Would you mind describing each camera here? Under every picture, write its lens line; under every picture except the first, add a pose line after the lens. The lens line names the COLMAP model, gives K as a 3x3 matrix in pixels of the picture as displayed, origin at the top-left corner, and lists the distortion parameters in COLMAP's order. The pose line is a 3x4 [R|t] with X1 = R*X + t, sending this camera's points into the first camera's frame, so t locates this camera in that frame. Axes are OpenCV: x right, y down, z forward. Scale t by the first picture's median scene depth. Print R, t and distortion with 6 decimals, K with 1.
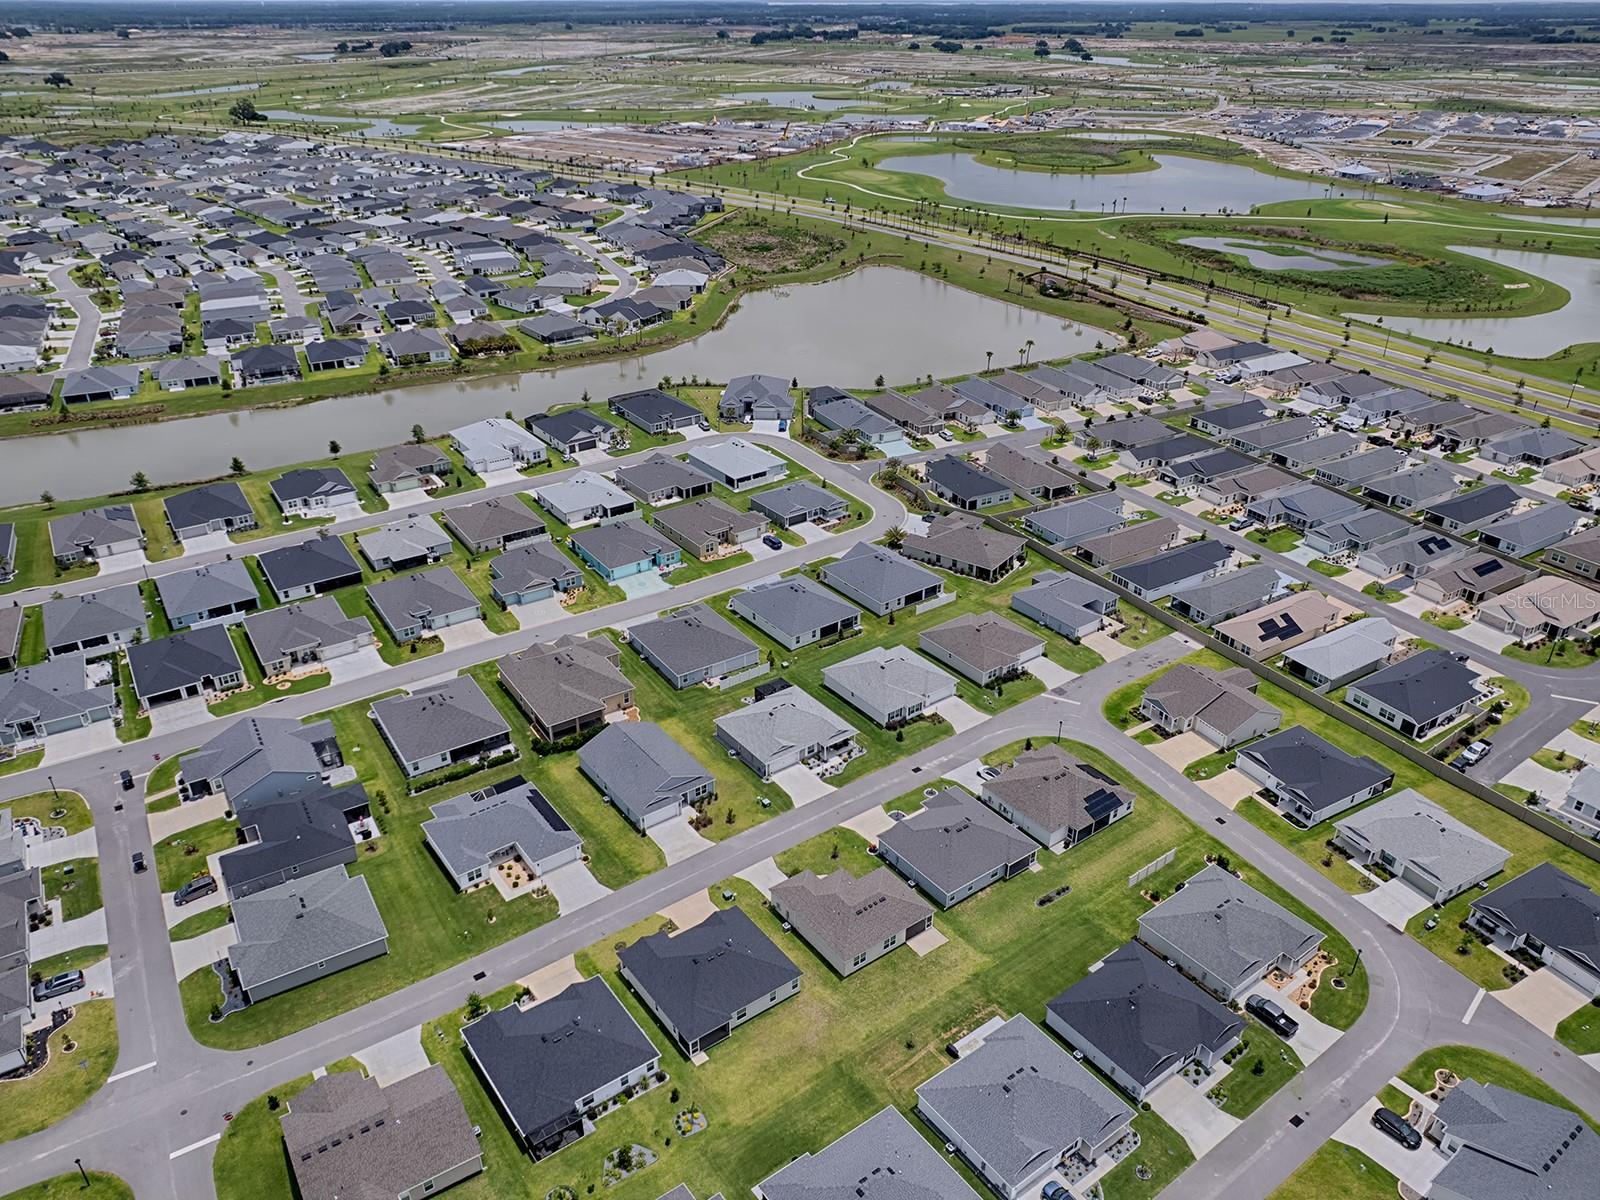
lens RADIAL K [[1158.7, 0, 802.7], [0, 1158.7, 610.7], [0, 0, 1]] dist [-0.077472, 0.066953]
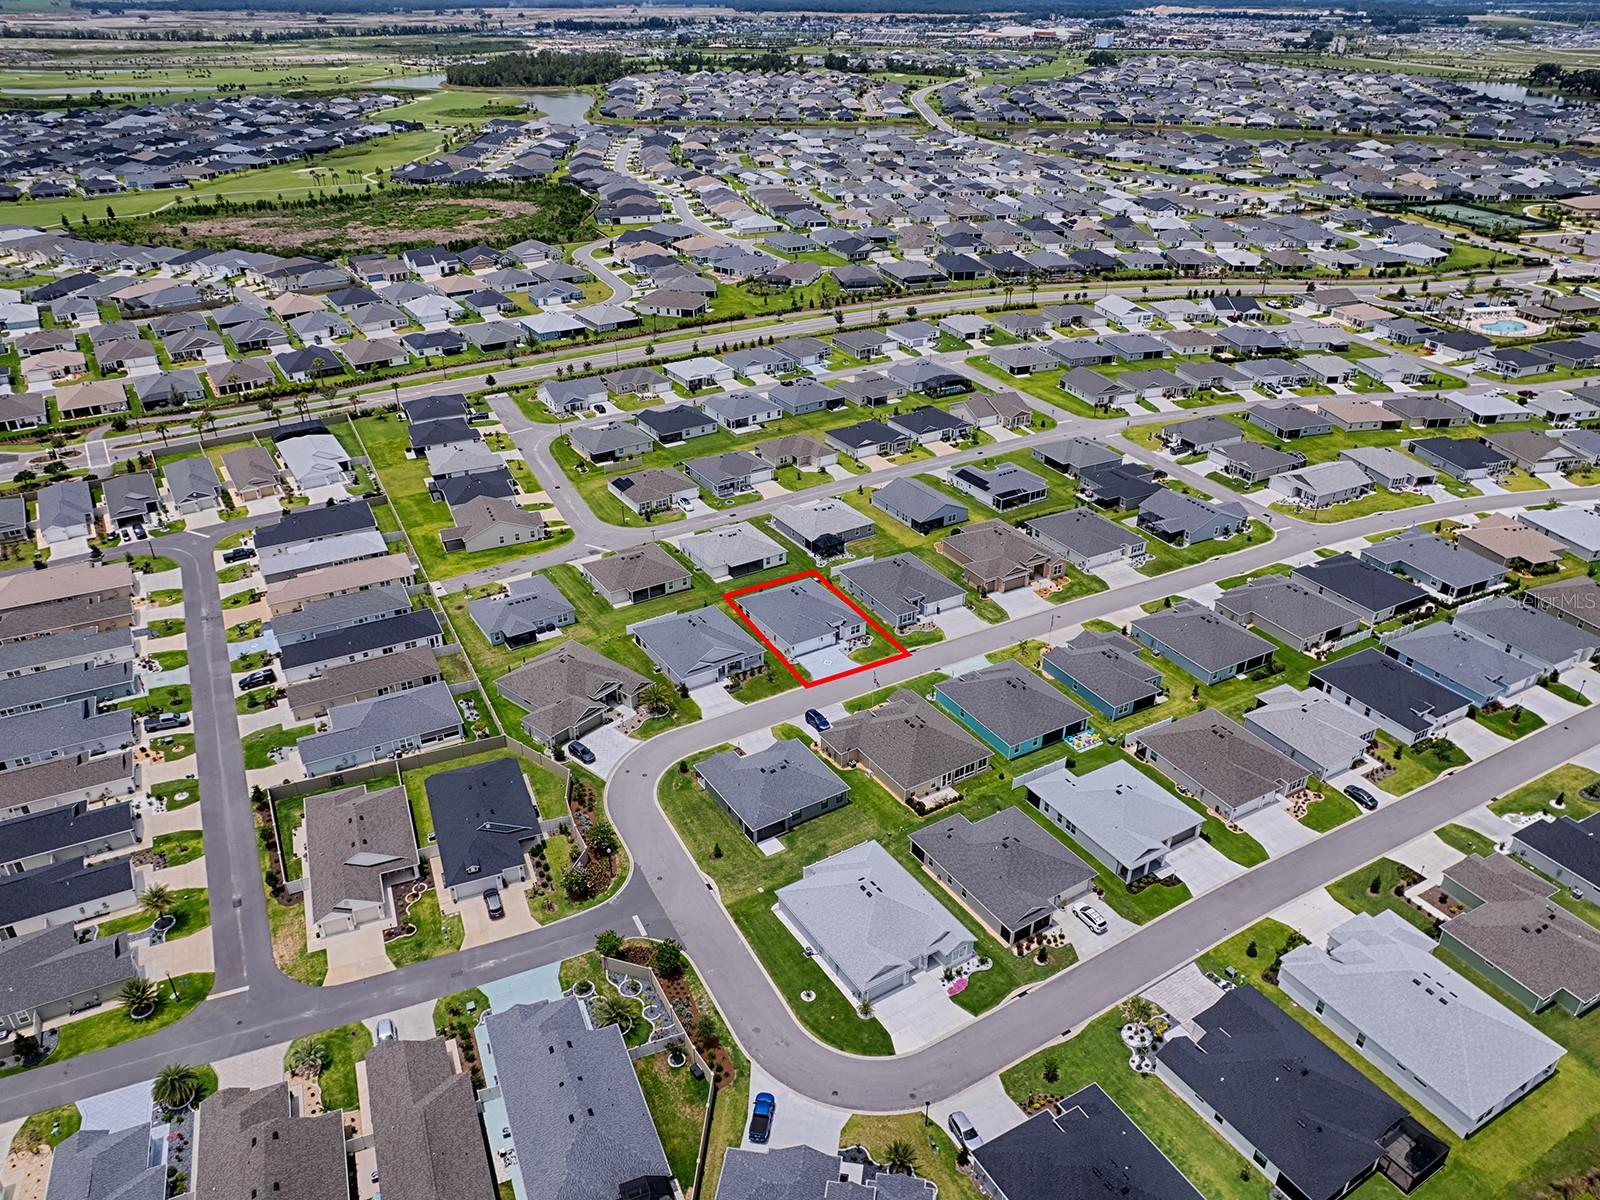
lens RADIAL K [[1158.7, 0, 805.6], [0, 1158.7, 603.1], [0, 0, 1]] dist [-0.077472, 0.066953]
pose [[-0.997232, -0.038291, 0.063729, -0.056243], [0.032959, 0.540666, 0.840591, -0.652101], [-0.066643, 0.840365, -0.537908, 1.198151]]
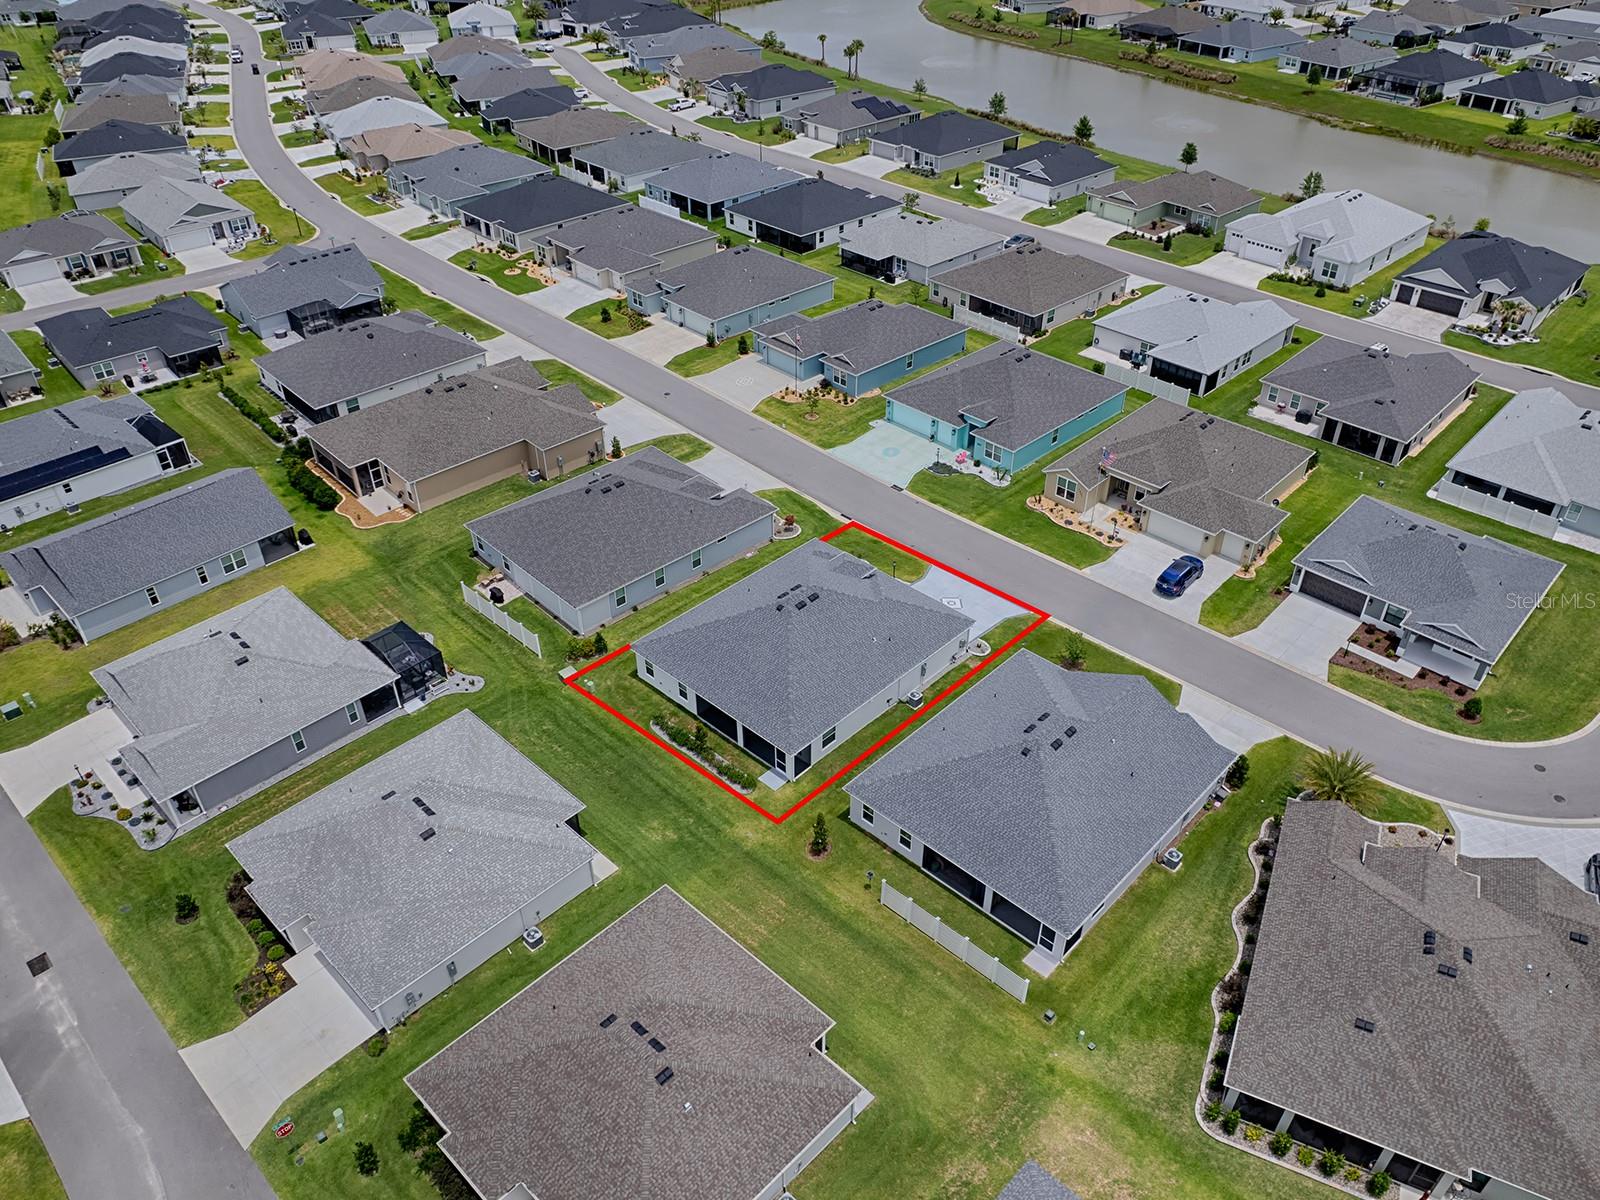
lens RADIAL K [[1158.7, 0, 809.0], [0, 1158.7, 605.5], [0, 0, 1]] dist [-0.077472, 0.066953]
pose [[0.171712, 0.582452, -0.794522, 0.234448], [-0.469298, 0.757473, 0.453867, -0.149806], [0.866184, 0.294932, 0.403411, 0.664844]]
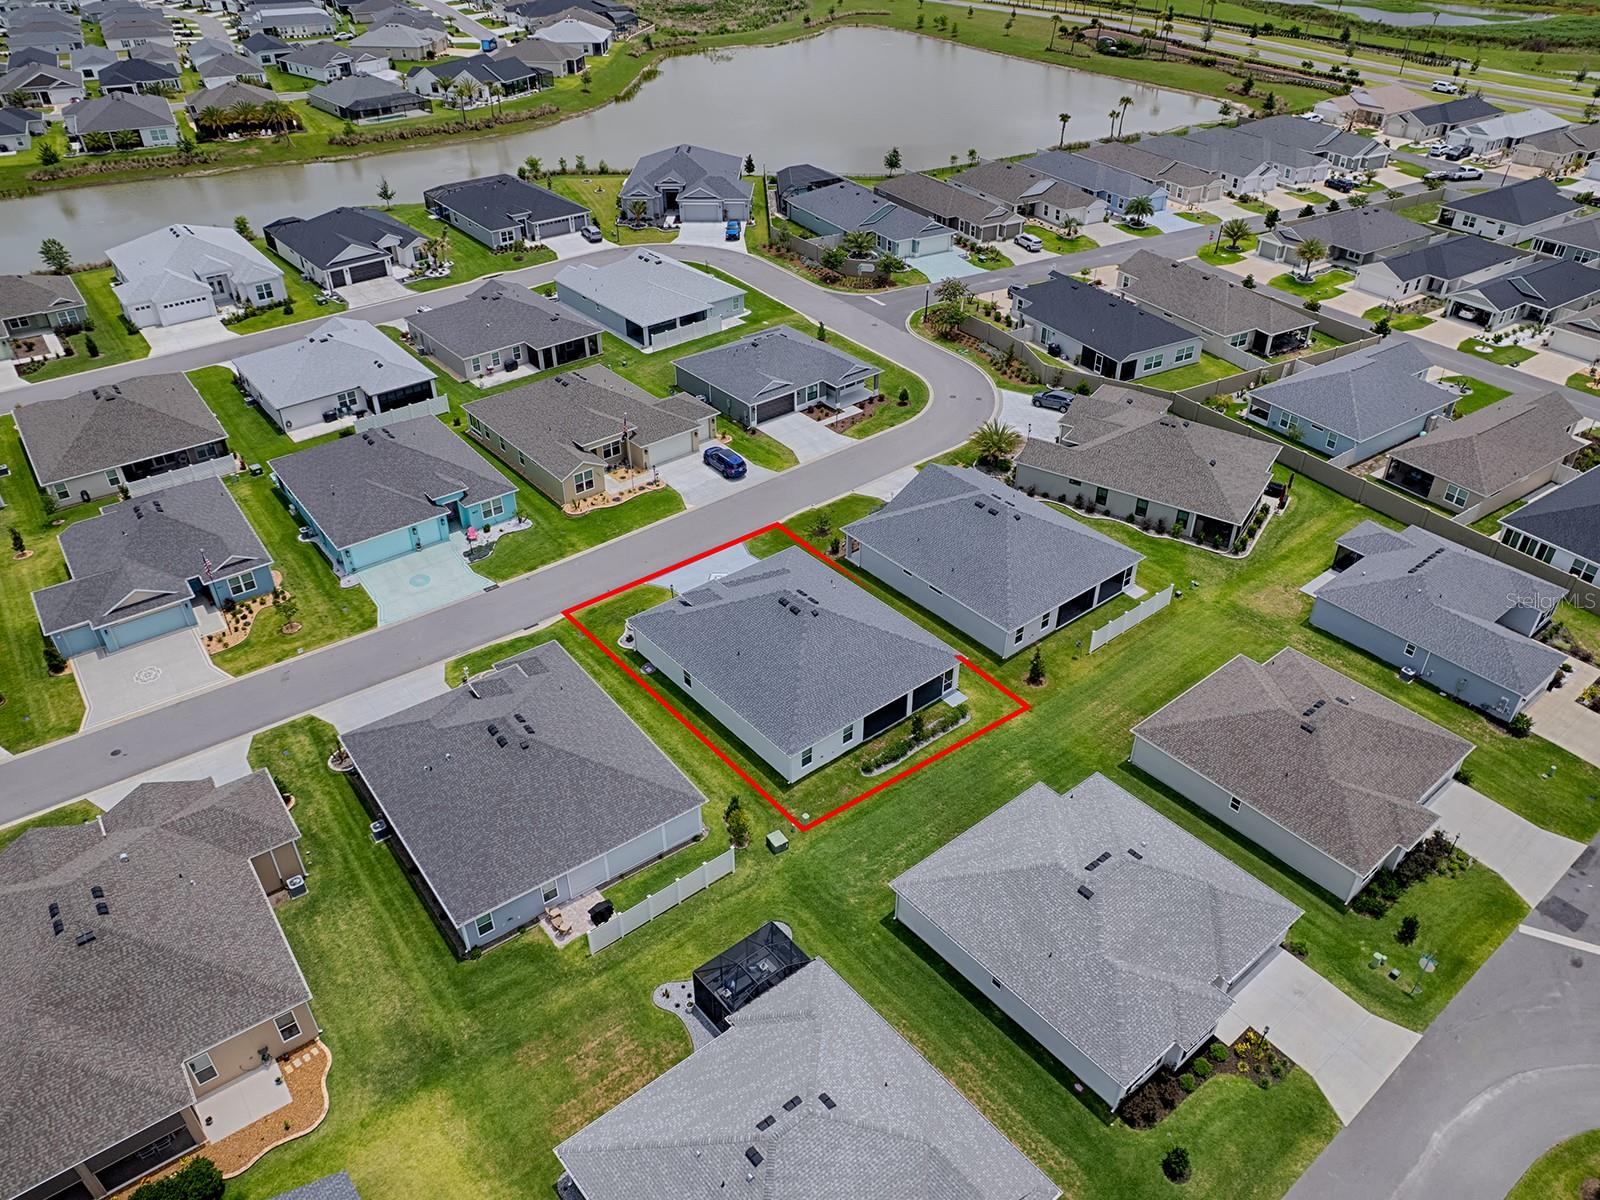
lens RADIAL K [[1158.7, 0, 804.0], [0, 1158.7, 607.6], [0, 0, 1]] dist [-0.077472, 0.066953]
pose [[0.998535, -0.030354, 0.044794, -0.015262], [0.024982, 0.992941, 0.115952, -0.048772], [-0.047997, -0.114663, 0.992244, 0.483408]]
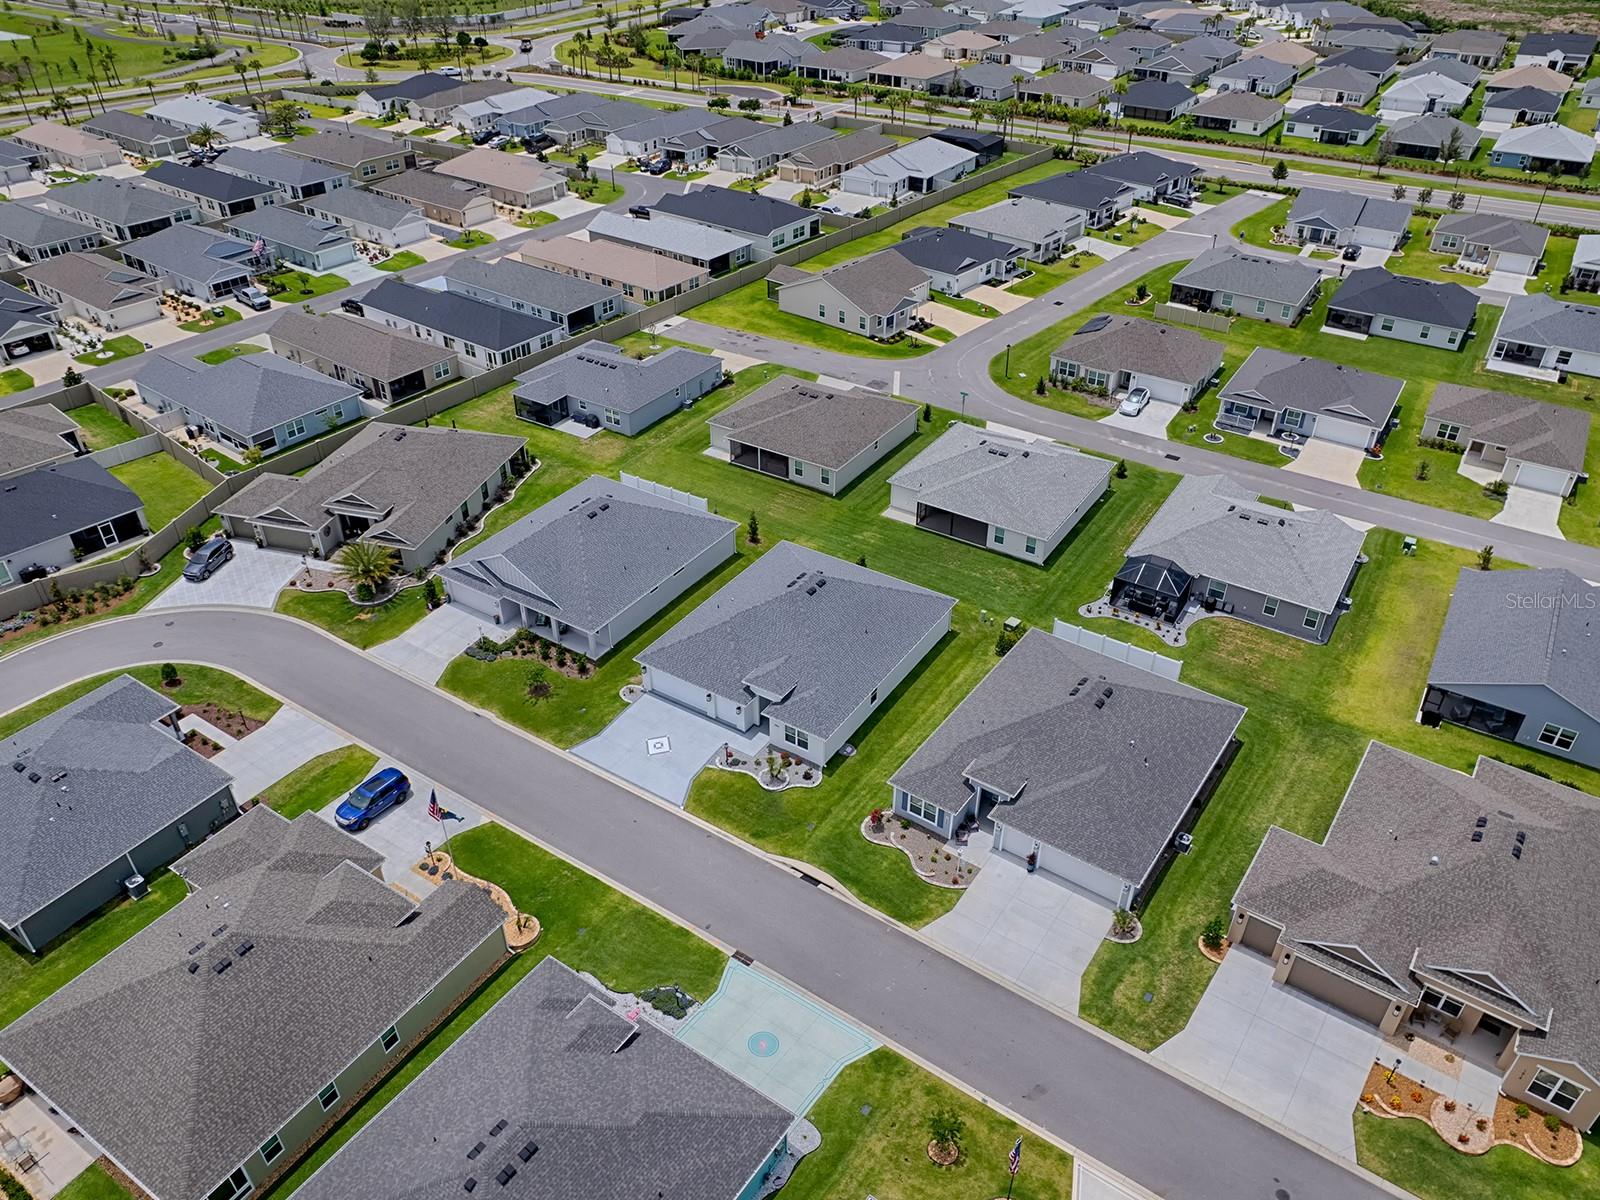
lens RADIAL K [[1158.7, 0, 810.5], [0, 1158.7, 607.0], [0, 0, 1]] dist [-0.077472, 0.066953]
pose [[-0.359061, -0.534796, 0.764898, -0.244862], [0.442556, 0.623997, 0.644028, -0.211654], [-0.821717, 0.569755, 0.012625, 0.780094]]
